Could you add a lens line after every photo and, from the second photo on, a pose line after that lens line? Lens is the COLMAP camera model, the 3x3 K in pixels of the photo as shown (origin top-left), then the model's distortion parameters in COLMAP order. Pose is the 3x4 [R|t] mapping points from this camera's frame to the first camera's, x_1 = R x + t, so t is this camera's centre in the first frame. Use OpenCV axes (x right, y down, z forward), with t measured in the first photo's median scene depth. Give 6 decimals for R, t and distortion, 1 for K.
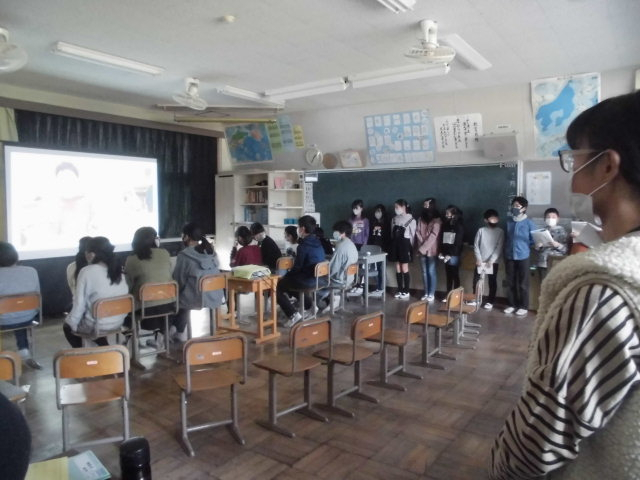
lens RADIAL K [[515.9, 0, 320.2], [0, 515.9, 258.3], [0, 0, 1]] dist [0.002288, 0.001621]
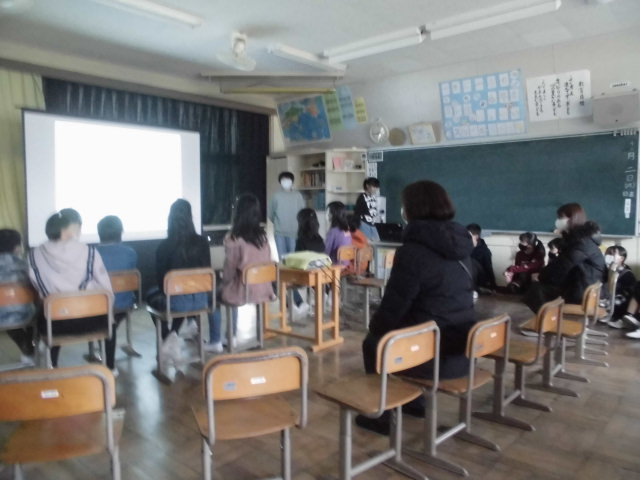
lens RADIAL K [[515.9, 0, 320.2], [0, 515.9, 258.3], [0, 0, 1]] dist [0.002288, 0.001621]
pose [[0.994913, 0.006320, -0.100543, -0.024038], [-0.005997, 0.999976, 0.003513, 0.013795], [0.100563, -0.002892, 0.994927, 0.145710]]
